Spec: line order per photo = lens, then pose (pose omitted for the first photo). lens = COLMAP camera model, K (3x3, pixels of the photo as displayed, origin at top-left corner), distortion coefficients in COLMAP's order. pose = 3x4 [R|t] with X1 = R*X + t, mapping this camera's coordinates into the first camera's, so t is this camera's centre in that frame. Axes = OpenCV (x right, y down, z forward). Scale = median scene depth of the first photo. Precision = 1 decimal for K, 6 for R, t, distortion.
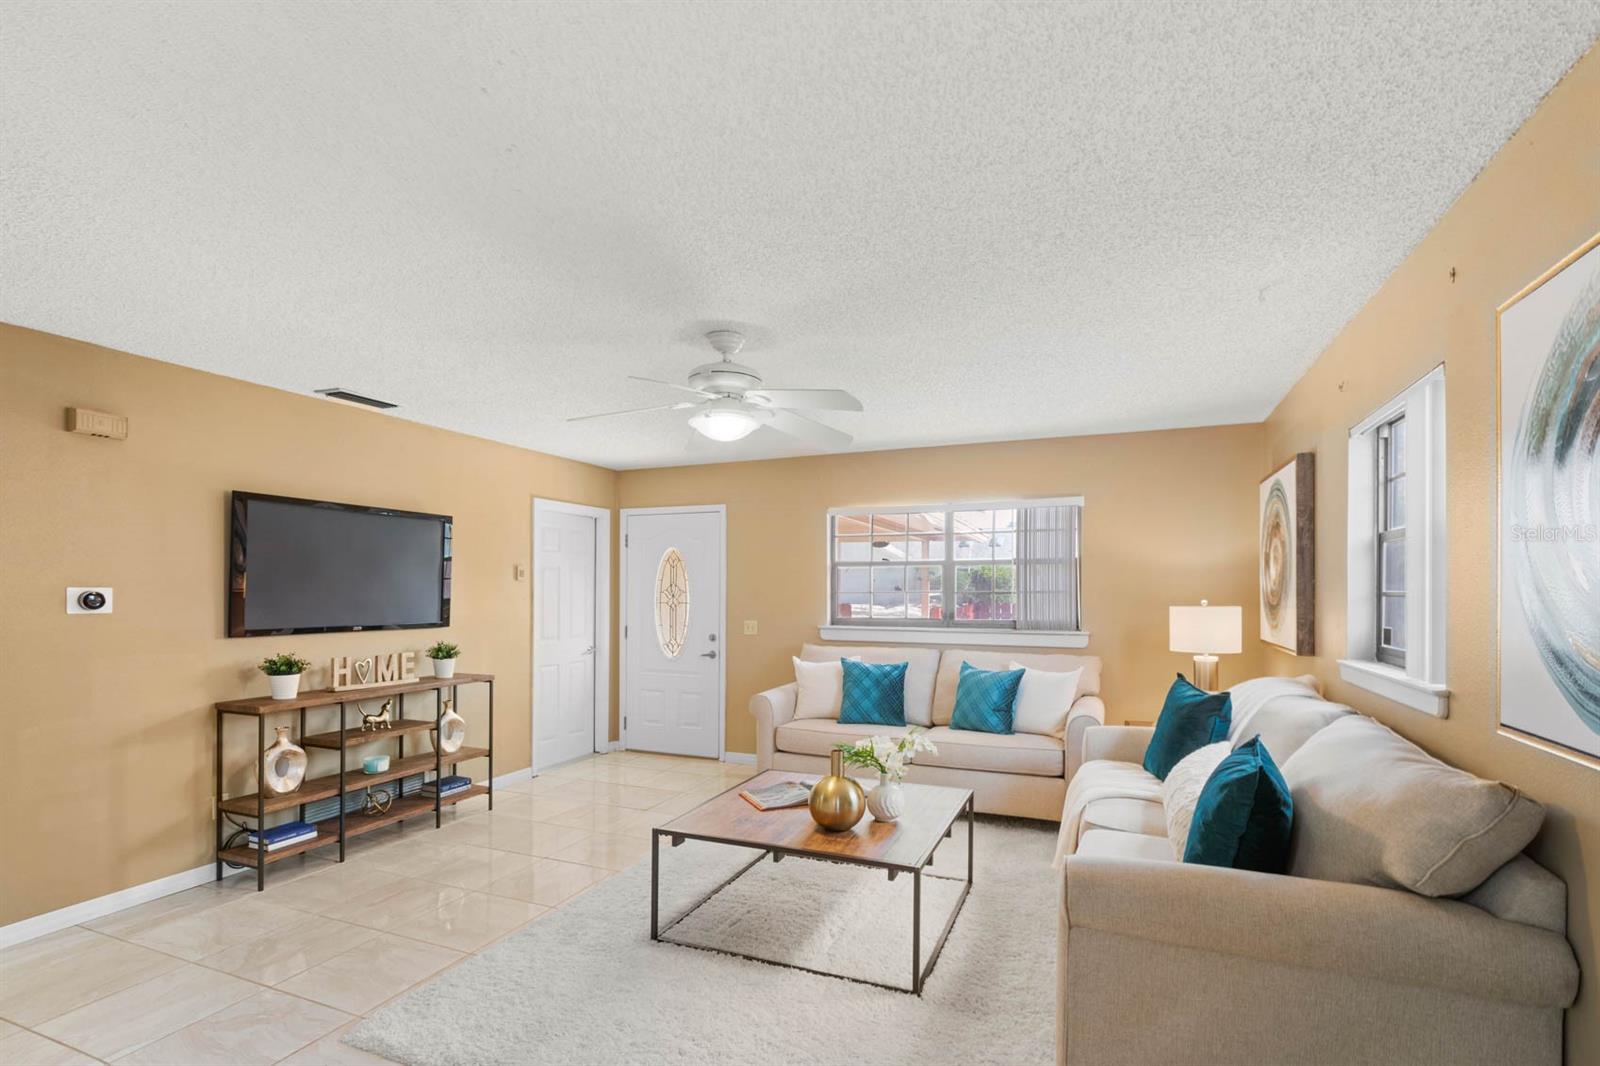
lens RADIAL K [[735.2, 0, 800.8], [0, 735.2, 590.0], [0, 0, 1]] dist [0.001847, 0.000059]
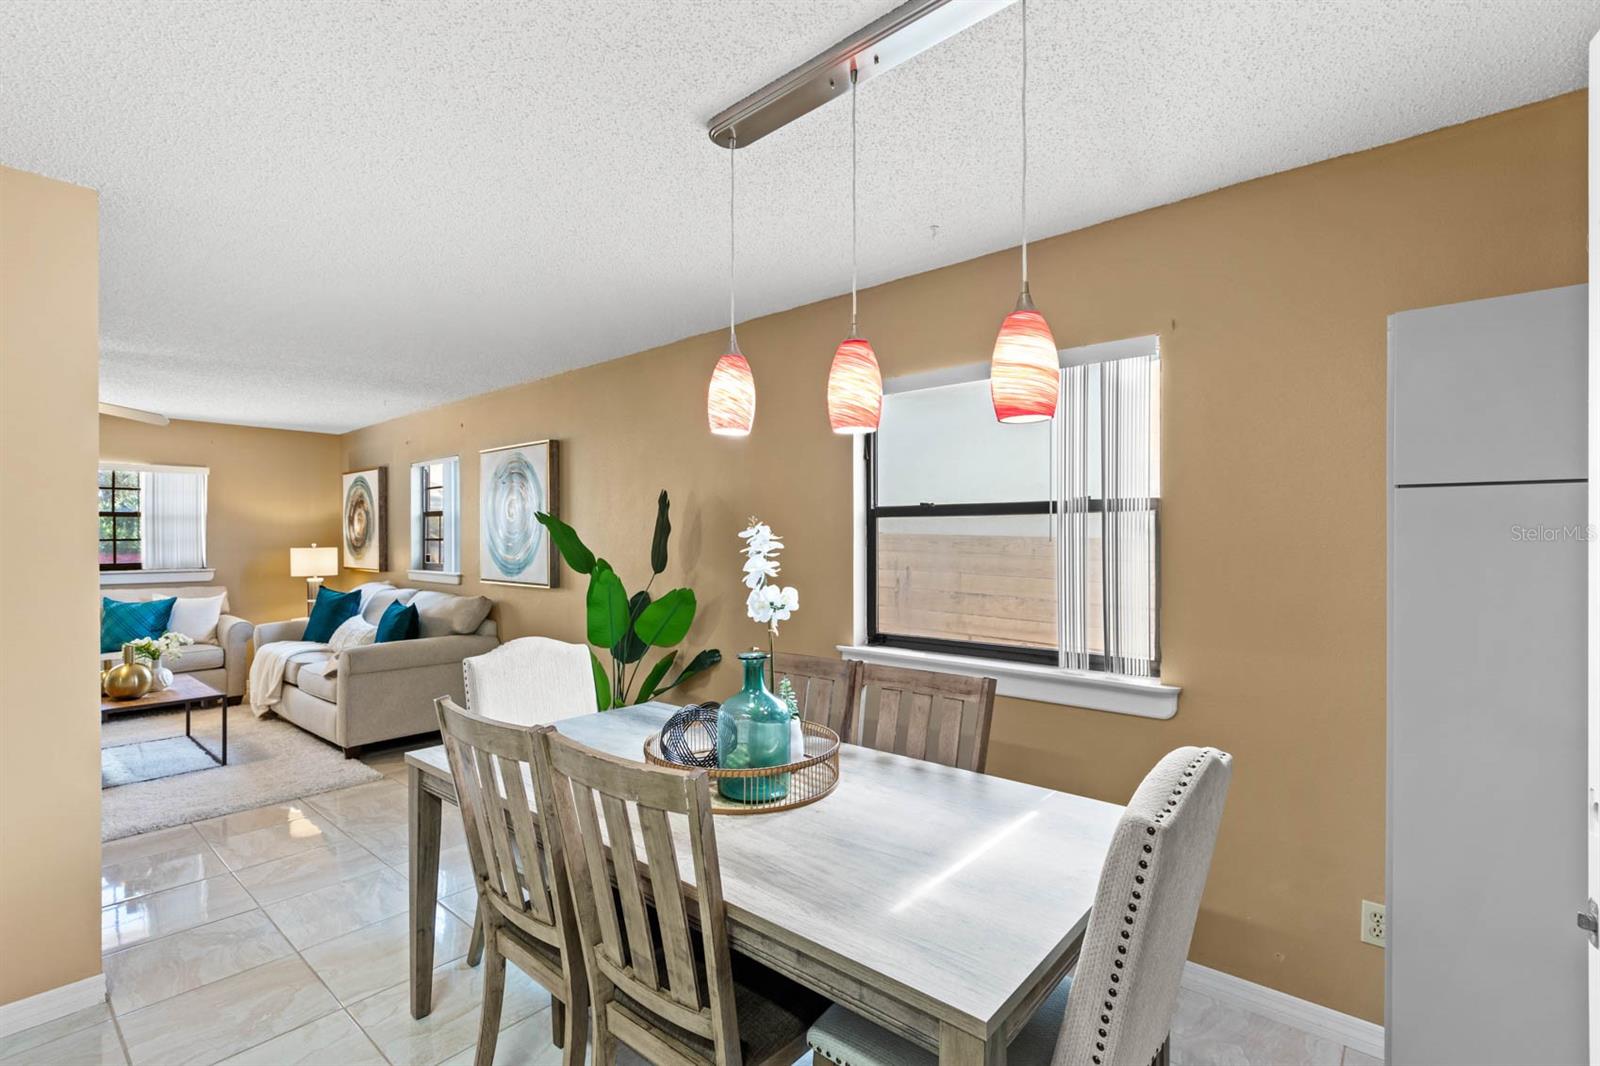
lens RADIAL K [[734.1, 0, 800.8], [0, 734.1, 543.6], [0, 0, 1]] dist [0.001057, -0.000166]
pose [[0.314090, -0.008016, 0.949359, -0.802268], [-0.000641, 0.999962, 0.008655, -0.002230], [-0.949393, -0.003327, 0.314073, -0.647645]]
